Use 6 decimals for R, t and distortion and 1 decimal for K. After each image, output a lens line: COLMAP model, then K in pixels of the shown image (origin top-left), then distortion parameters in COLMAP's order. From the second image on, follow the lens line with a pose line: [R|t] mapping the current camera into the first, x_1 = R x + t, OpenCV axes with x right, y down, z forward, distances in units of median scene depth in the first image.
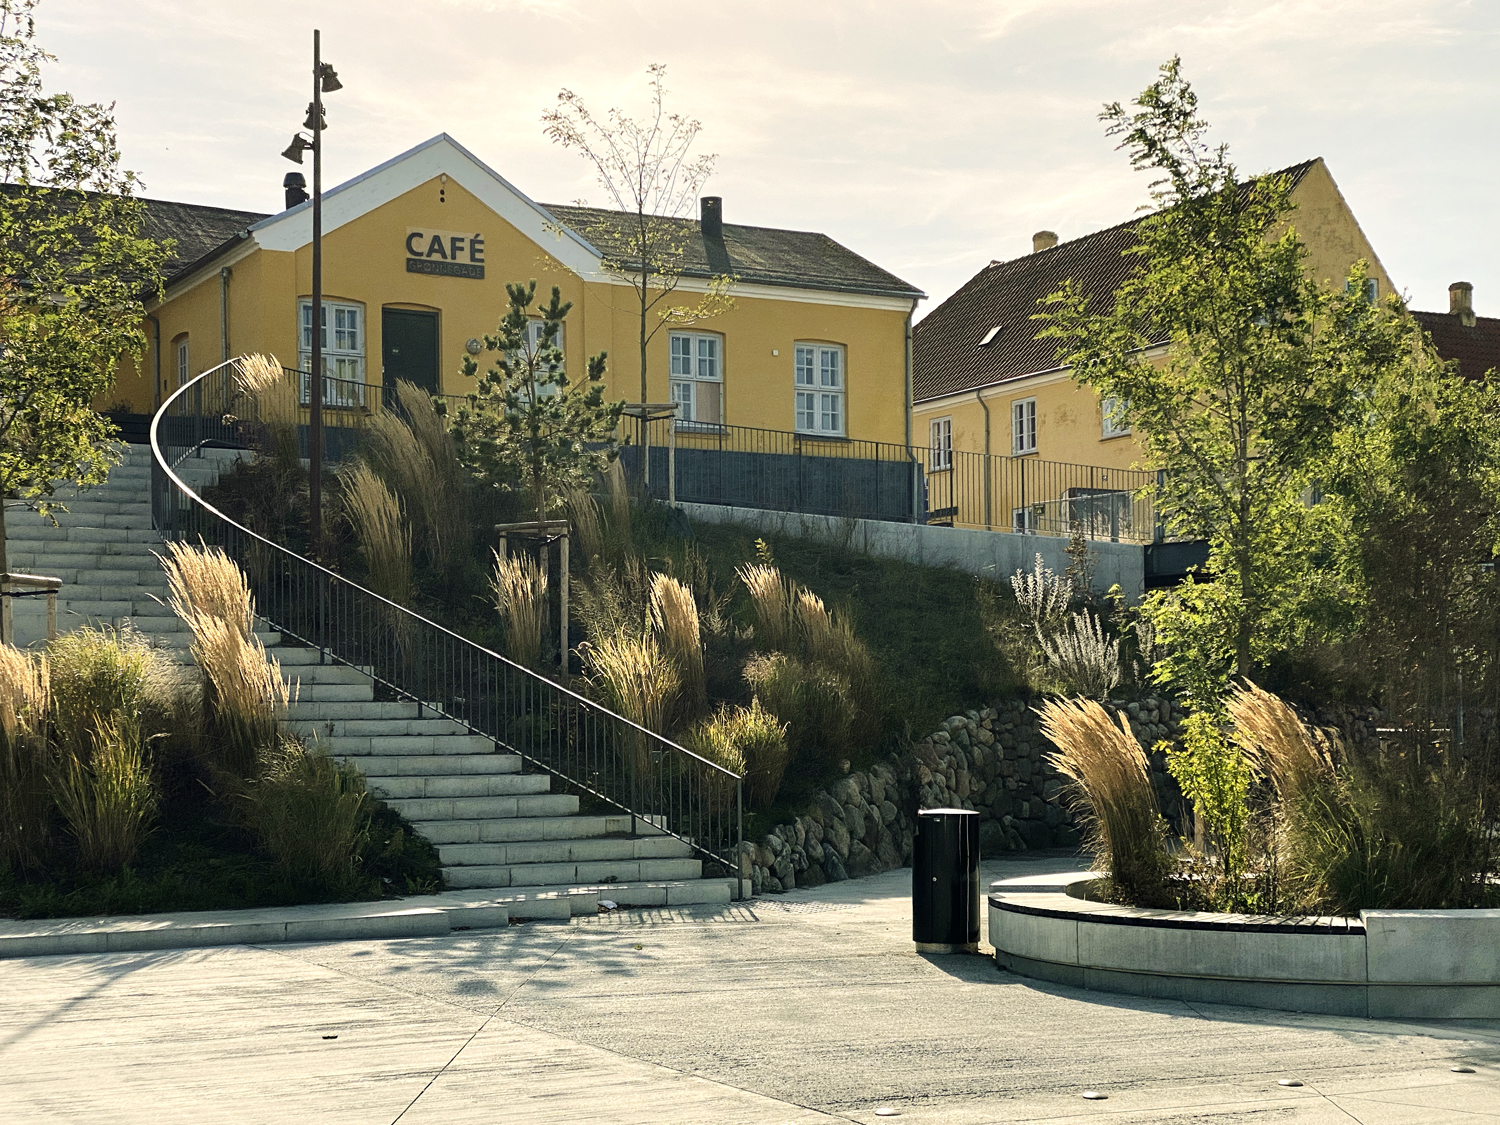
lens RADIAL K [[2266.0, 0, 748.3], [0, 2266.0, 654.1], [0, 0, 1]] dist [0.133567, 0.044235]
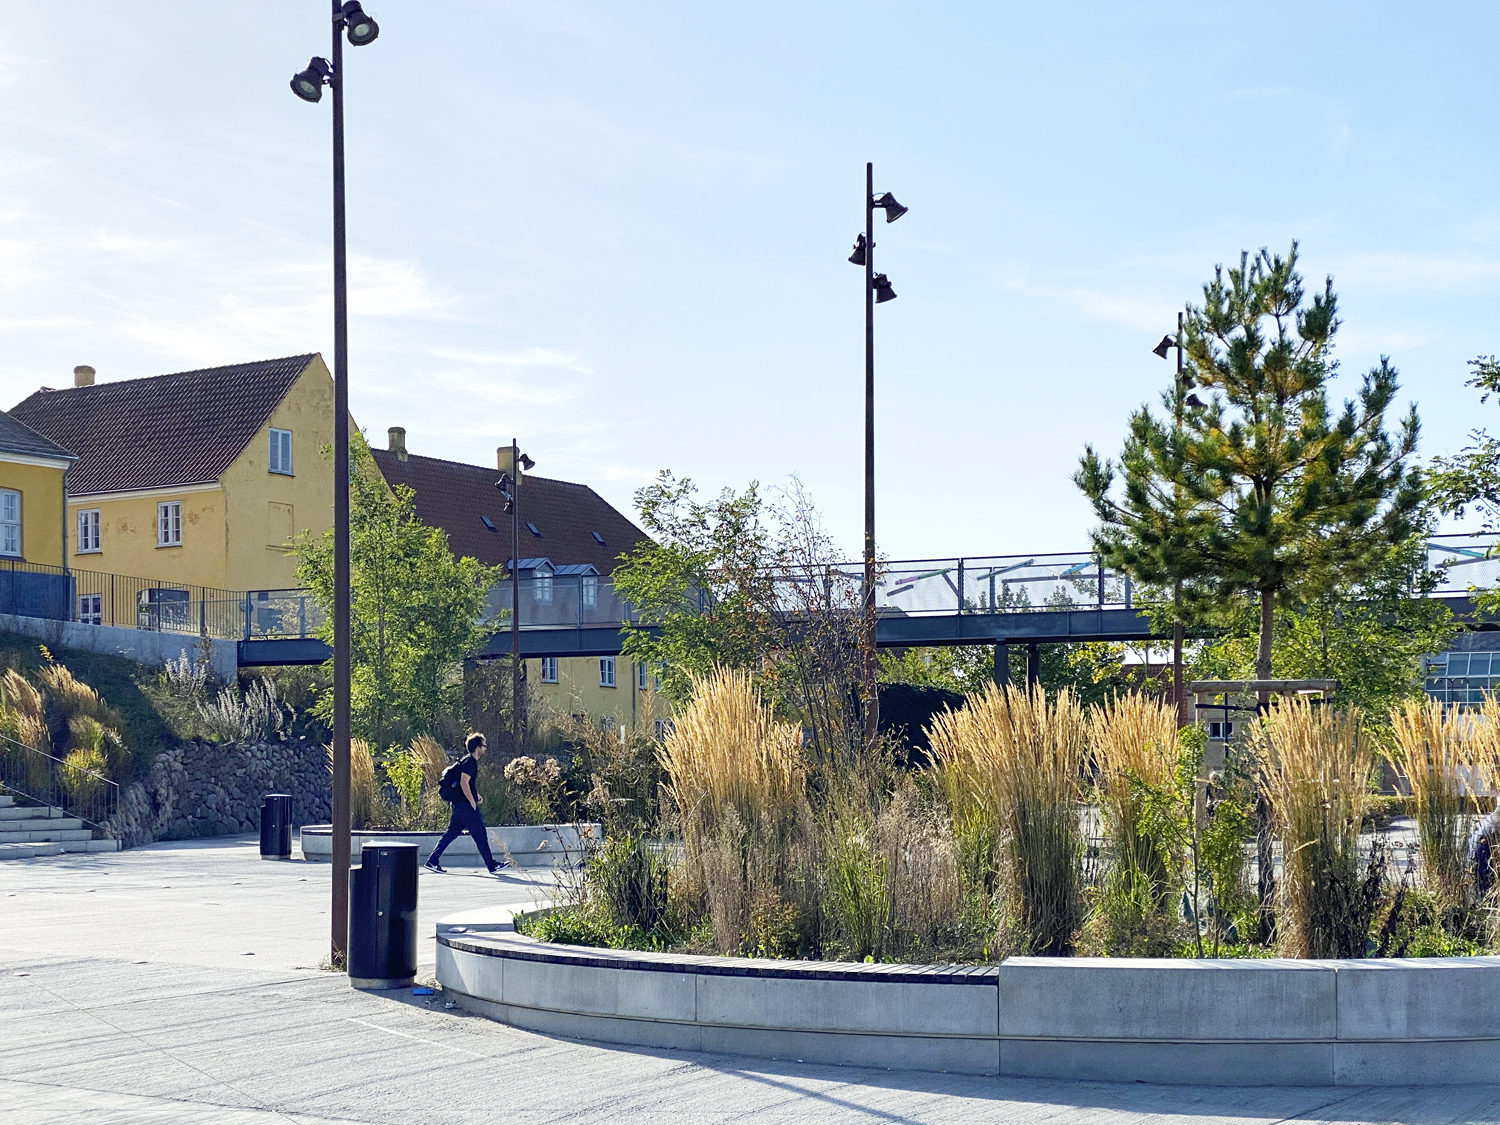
lens RADIAL K [[2266.0, 0, 748.3], [0, 2266.0, 654.1], [0, 0, 1]] dist [0.133567, 0.044235]
pose [[0.886305, 0.026494, 0.462343, -0.262301], [-0.017297, 0.999559, -0.024120, -0.010641], [-0.462779, 0.013380, 0.886373, -0.574976]]
